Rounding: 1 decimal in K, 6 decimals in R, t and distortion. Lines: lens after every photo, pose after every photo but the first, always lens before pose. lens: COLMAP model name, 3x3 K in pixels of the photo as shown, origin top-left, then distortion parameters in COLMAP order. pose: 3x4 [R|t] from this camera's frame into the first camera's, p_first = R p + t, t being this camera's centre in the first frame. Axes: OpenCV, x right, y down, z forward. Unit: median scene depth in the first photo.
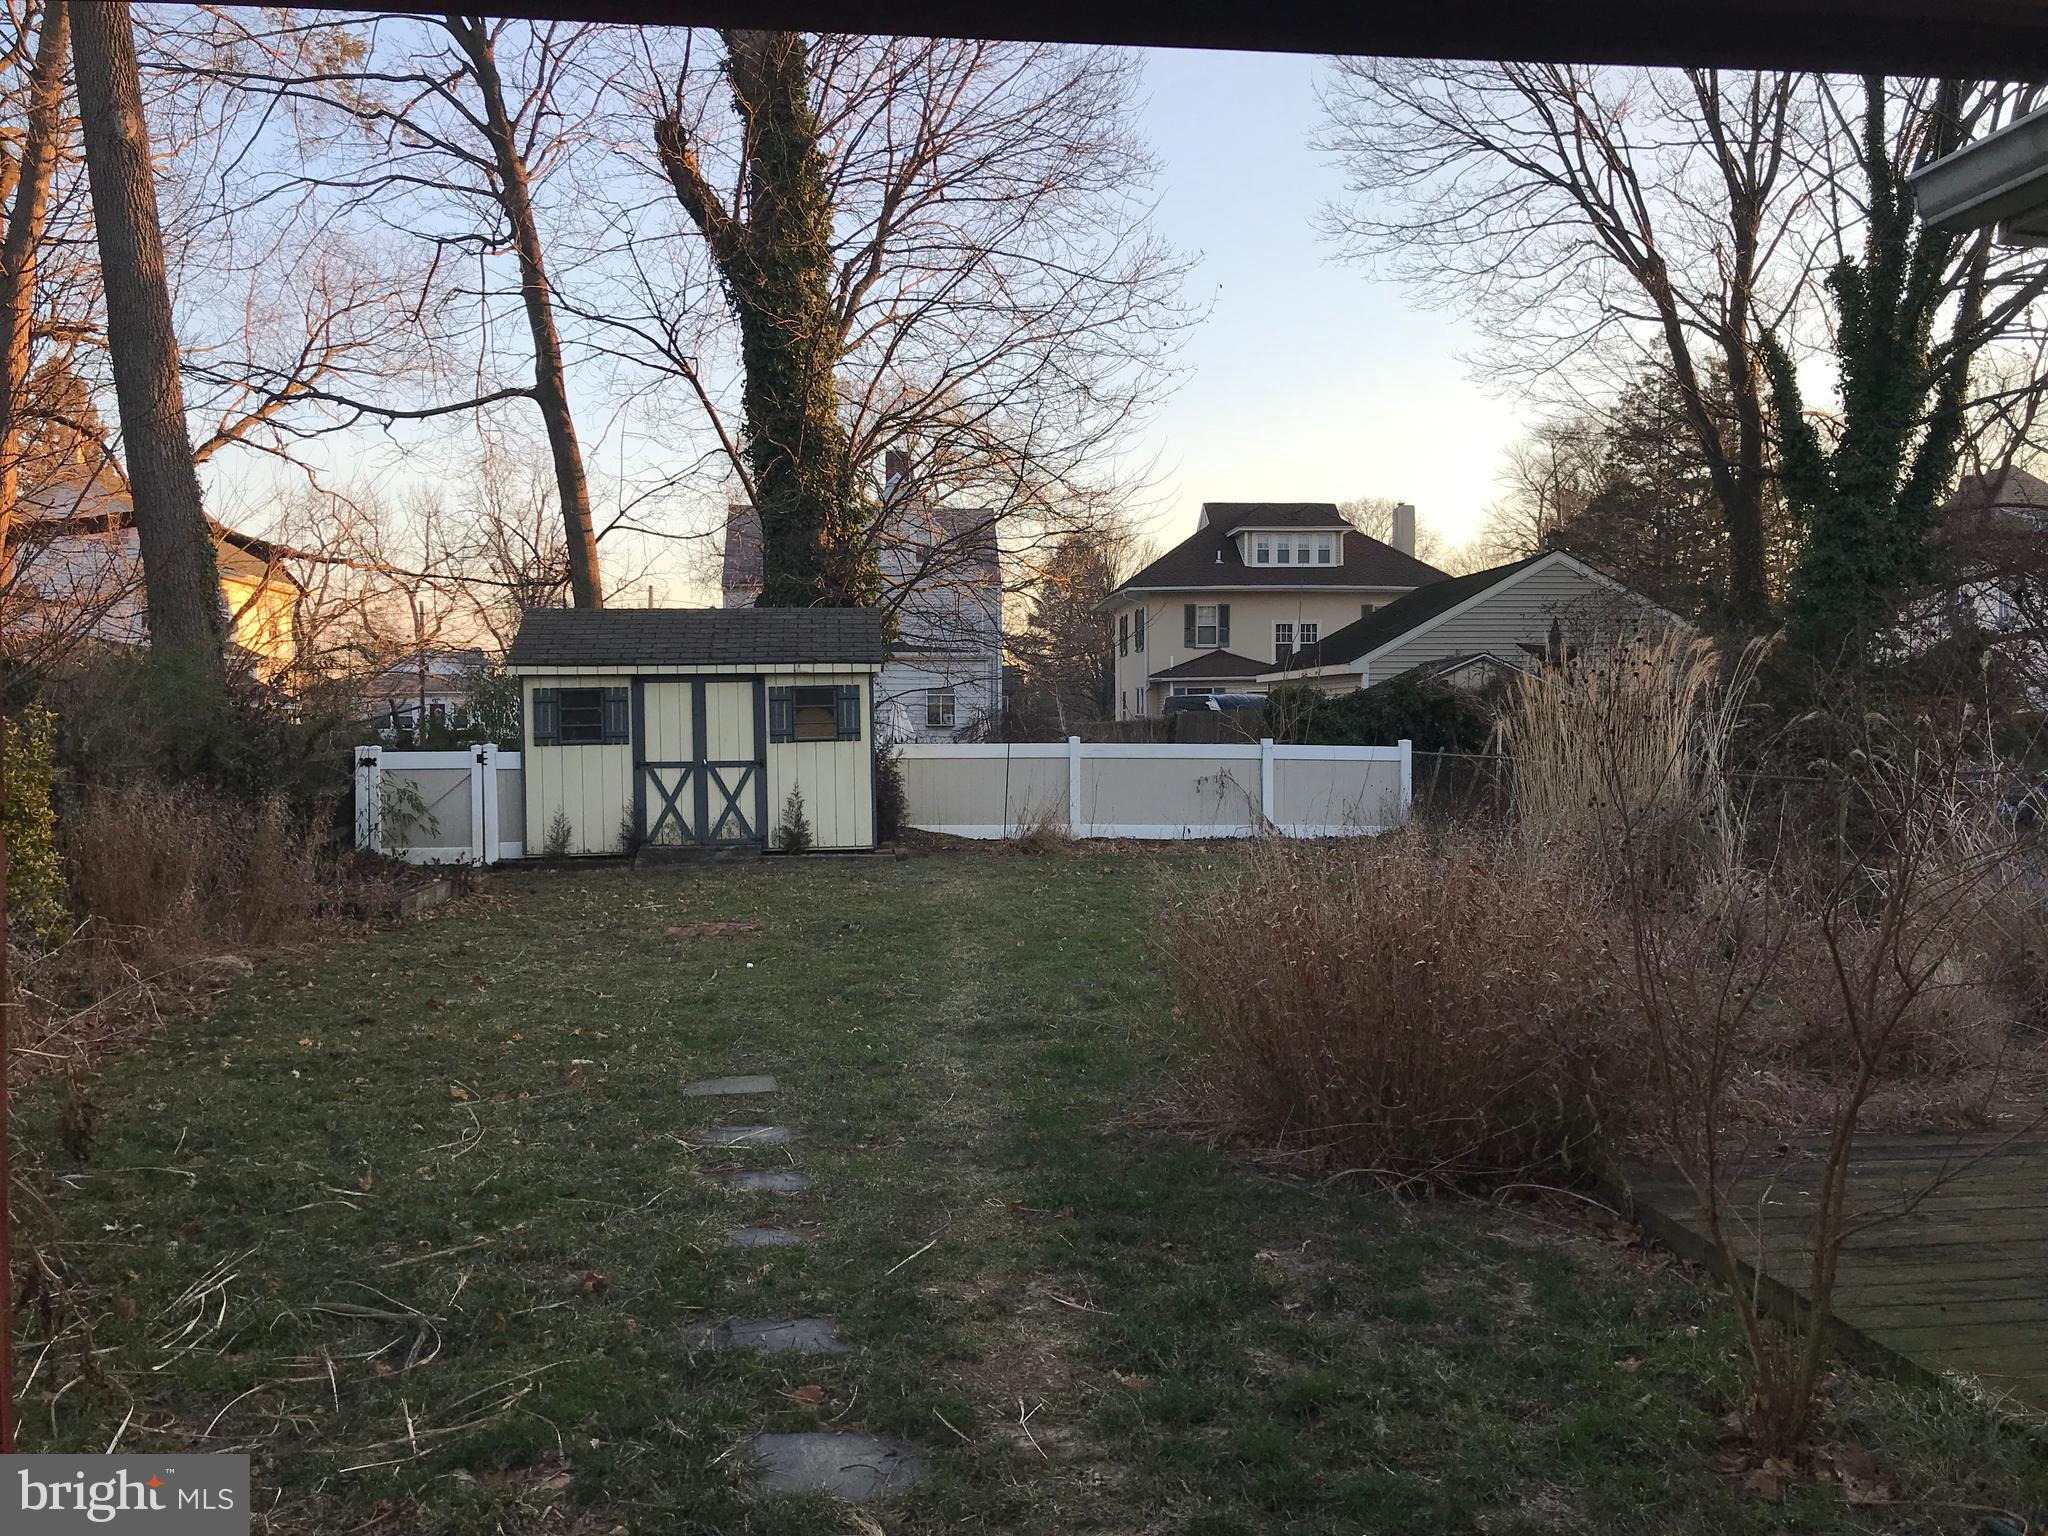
lens RADIAL K [[1654.1, 0, 1024.0], [0, 1654.1, 768.0], [0, 0, 1]] dist [0.001932, -0.010417]
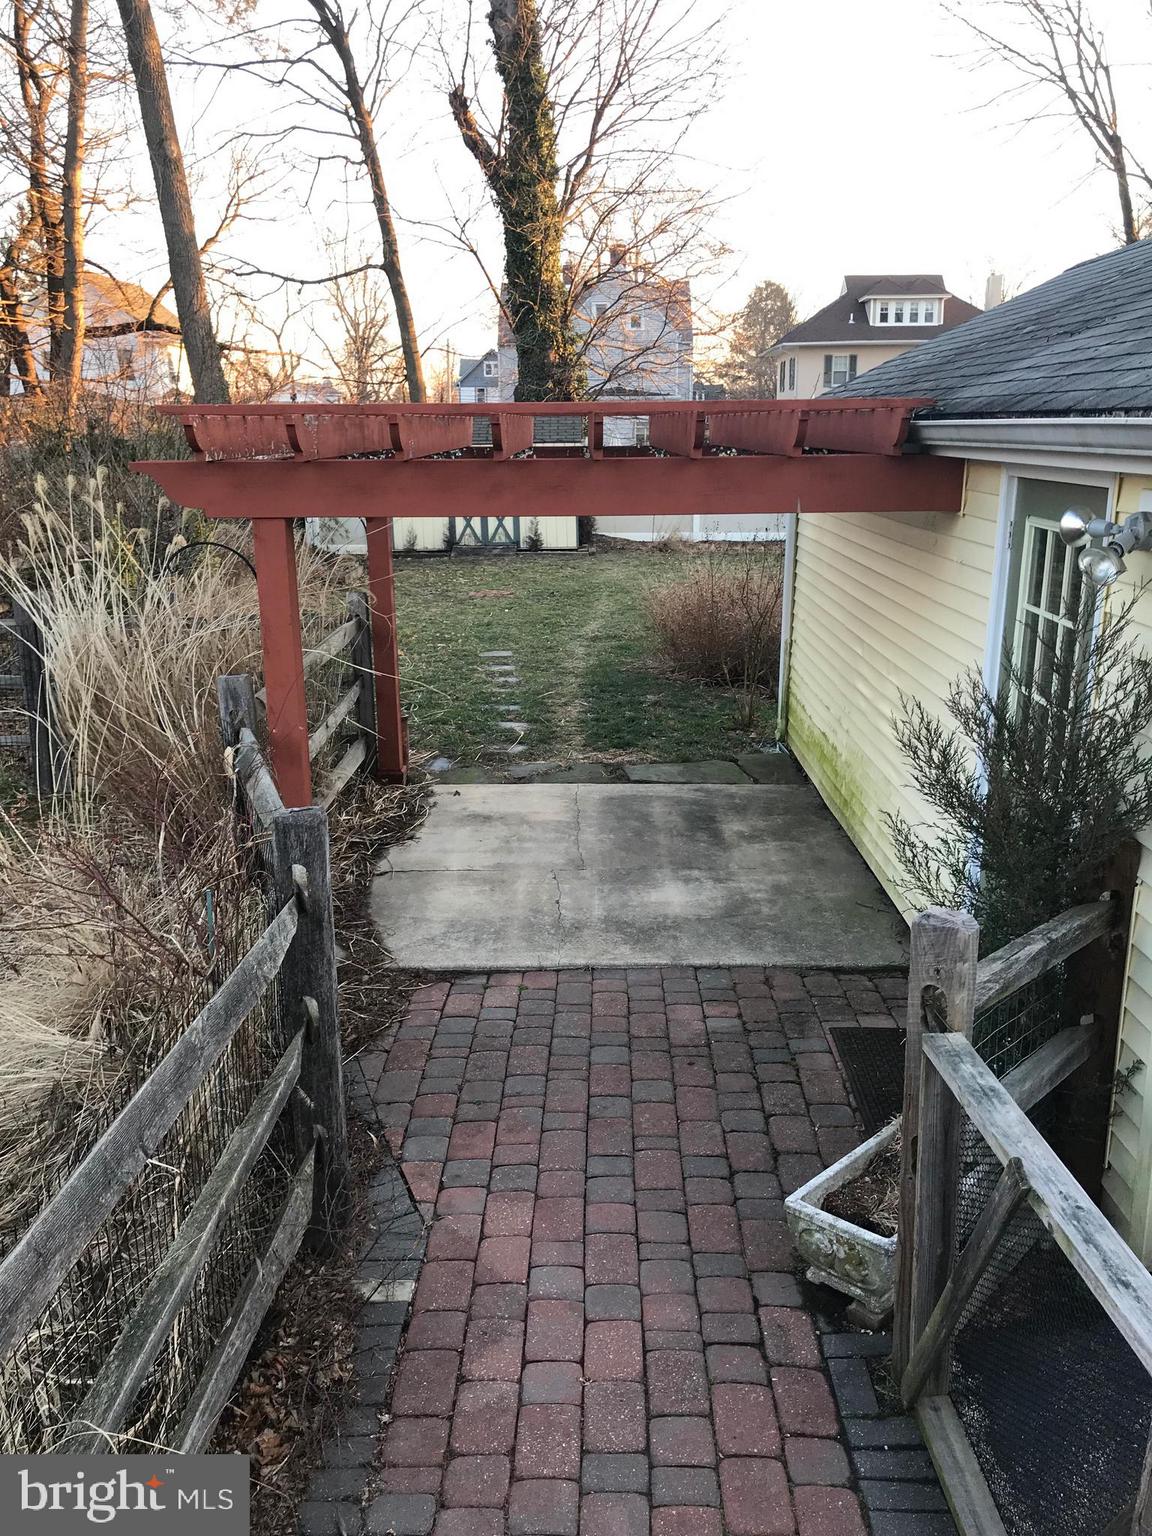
lens RADIAL K [[1240.6, 0, 569.1], [0, 1240.6, 764.8], [0, 0, 1]] dist [0.102295, -0.148202]
pose [[0.991832, 0.029431, -0.124111, 0.065184], [0.000808, 0.971547, 0.236847, -0.037357], [0.127550, -0.235013, 0.963587, -0.323470]]
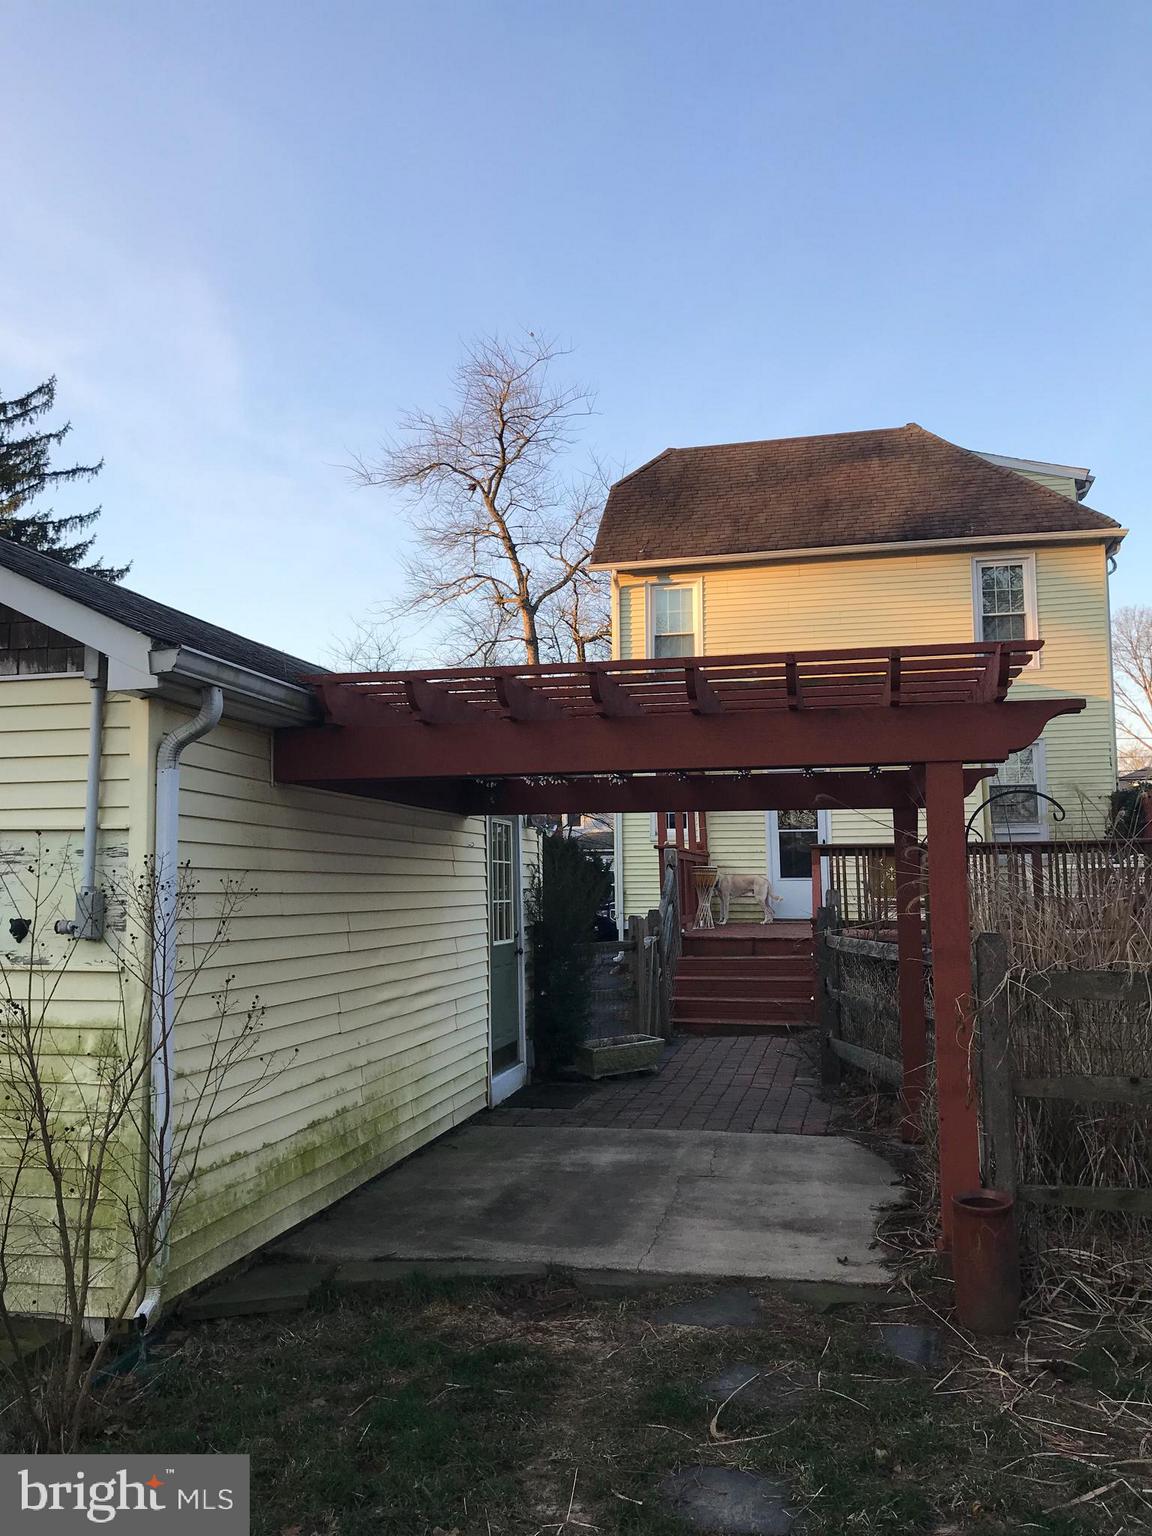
lens RADIAL K [[1240.6, 0, 569.1], [0, 1240.6, 764.8], [0, 0, 1]] dist [0.102295, -0.148202]
pose [[-0.943788, 0.042238, 0.327841, -0.051722], [0.018584, 0.997014, -0.074953, -0.013817], [-0.330028, -0.064648, -0.941755, 0.297582]]
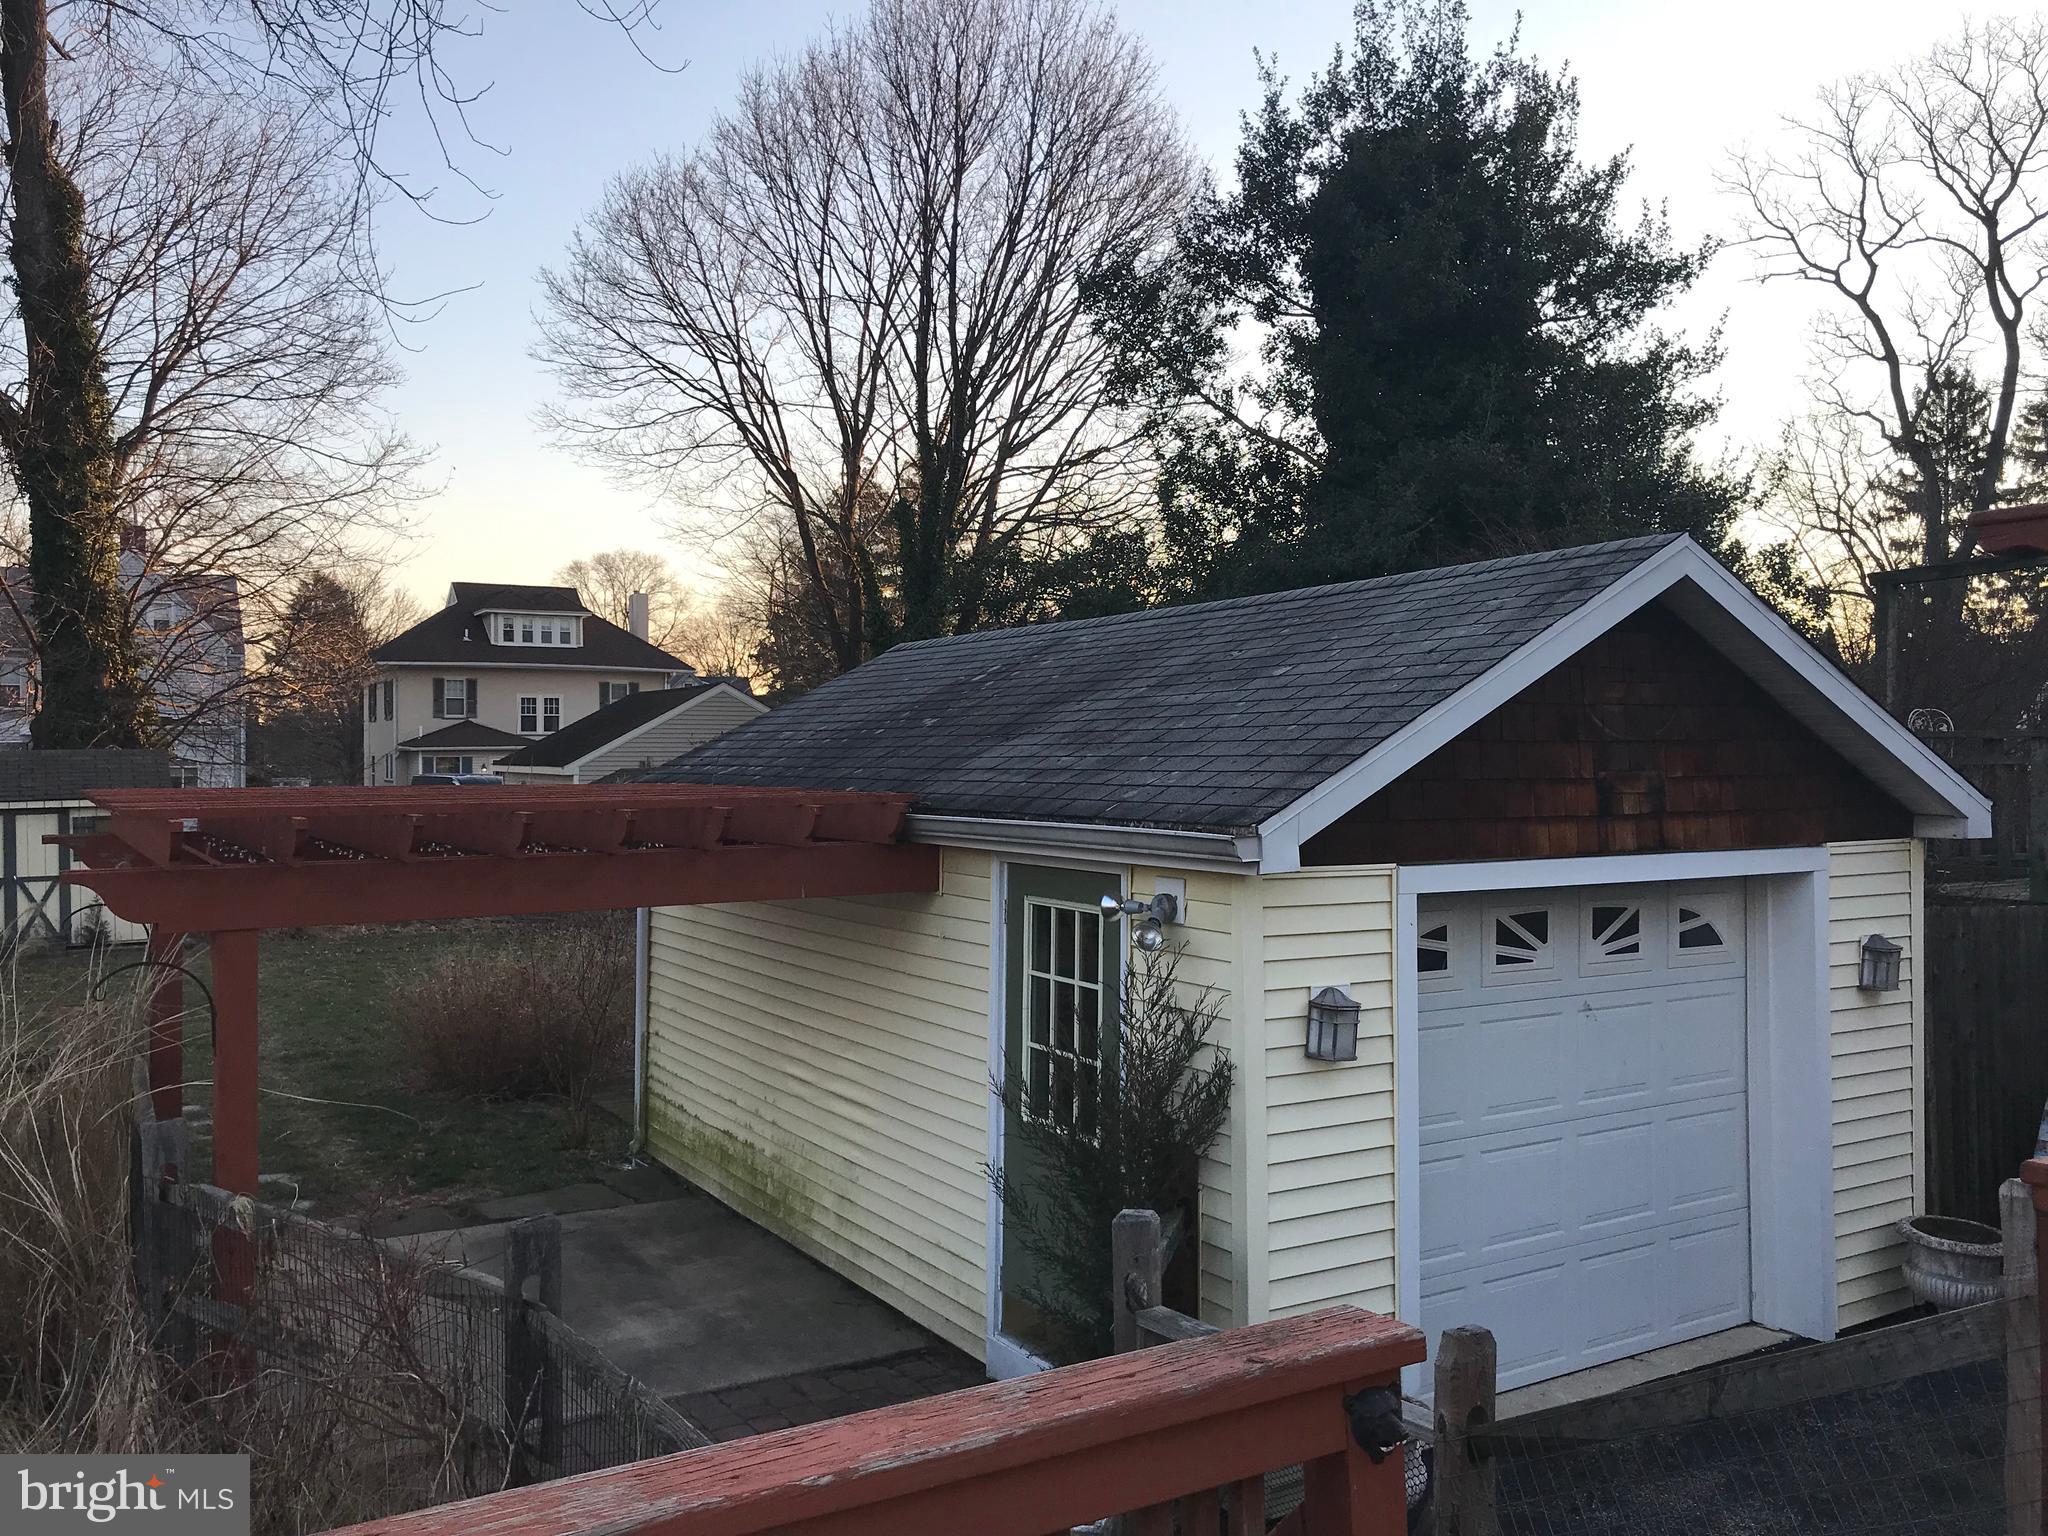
lens RADIAL K [[1691.9, 0, 1022.6], [0, 1691.9, 753.7], [0, 0, 1]] dist [0.004490, 0.006649]
pose [[0.910433, 0.000631, 0.413655, -0.023304], [0.010459, 0.999644, -0.024544, -0.047522], [-0.413524, 0.026672, 0.910103, -0.402261]]
